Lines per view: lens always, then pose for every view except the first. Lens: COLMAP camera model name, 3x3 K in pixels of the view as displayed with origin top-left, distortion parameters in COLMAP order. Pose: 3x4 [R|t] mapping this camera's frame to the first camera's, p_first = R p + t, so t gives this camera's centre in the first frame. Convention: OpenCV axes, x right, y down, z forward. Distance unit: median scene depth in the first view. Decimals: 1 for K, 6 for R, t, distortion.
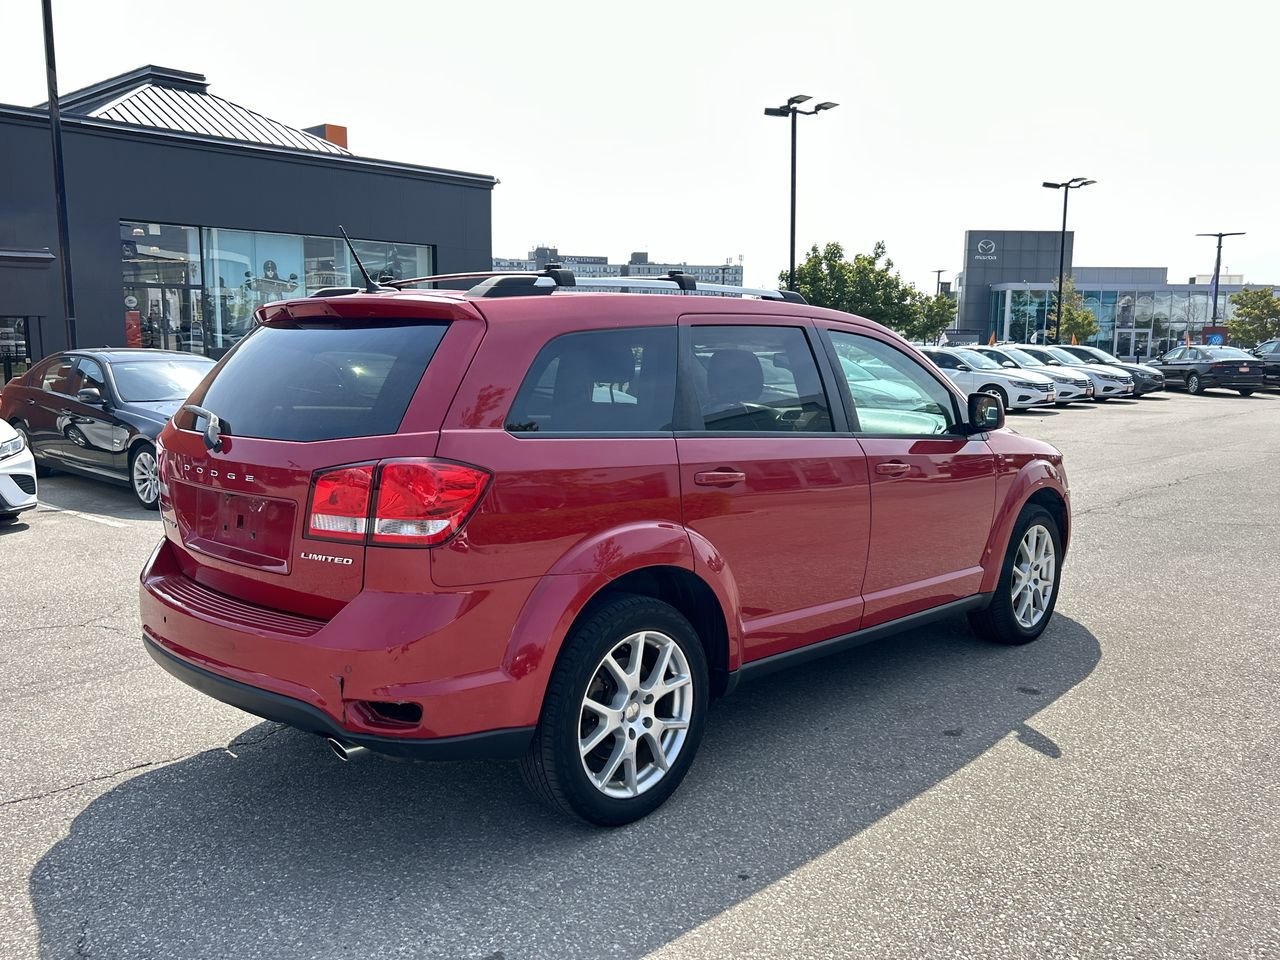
lens RADIAL K [[1065.3, 0, 623.7], [0, 1065.3, 496.9], [0, 0, 1]] dist [0.057572, -0.071380]
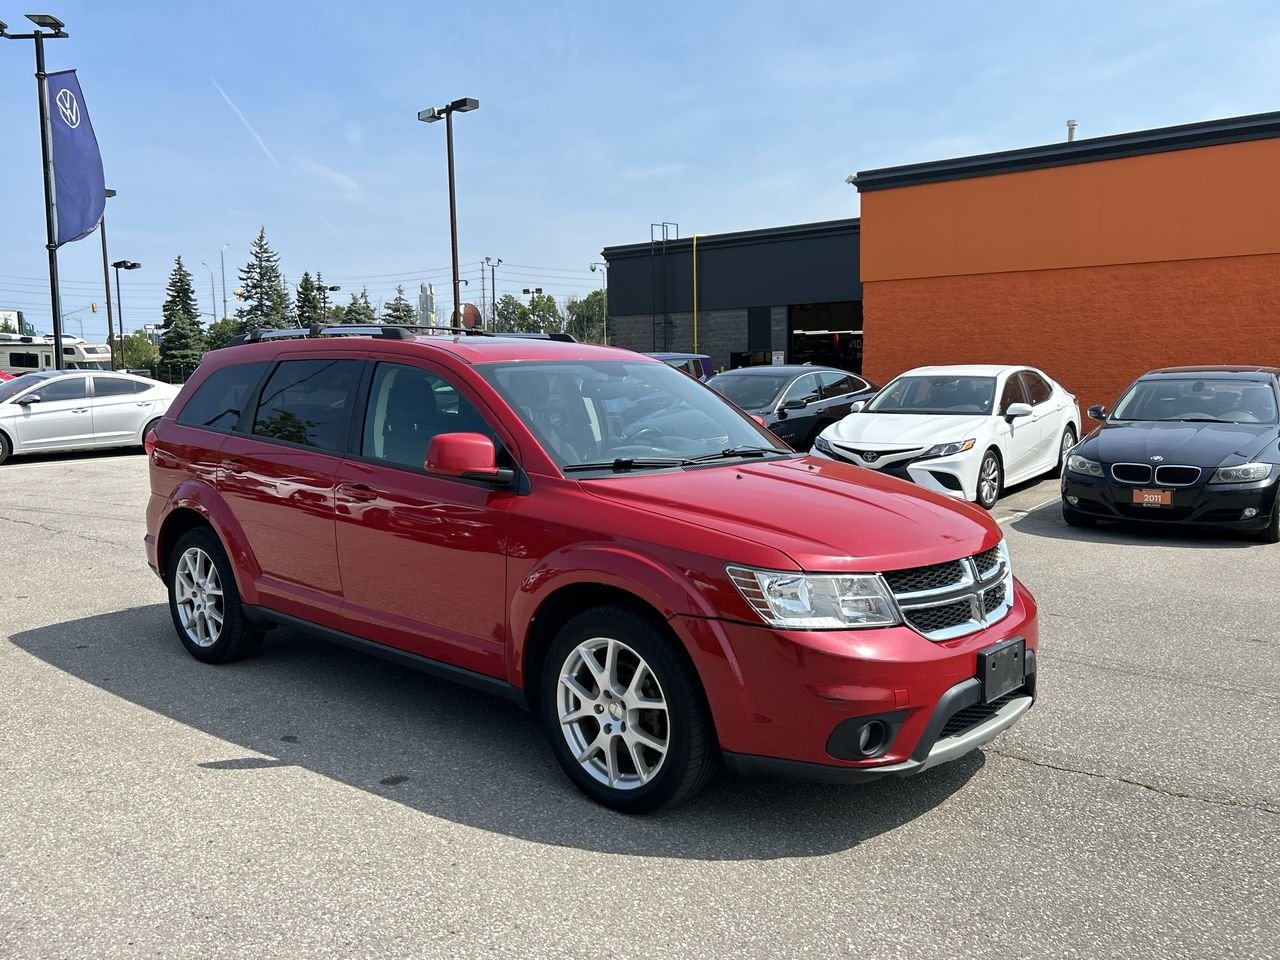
lens RADIAL K [[1065.3, 0, 627.1], [0, 1065.3, 494.2], [0, 0, 1]] dist [0.057572, -0.071380]
pose [[0.041418, 0.118105, -0.992137, 1.254979], [-0.128812, 0.985333, 0.111917, -0.170332], [0.990804, 0.123164, 0.056024, 1.152264]]
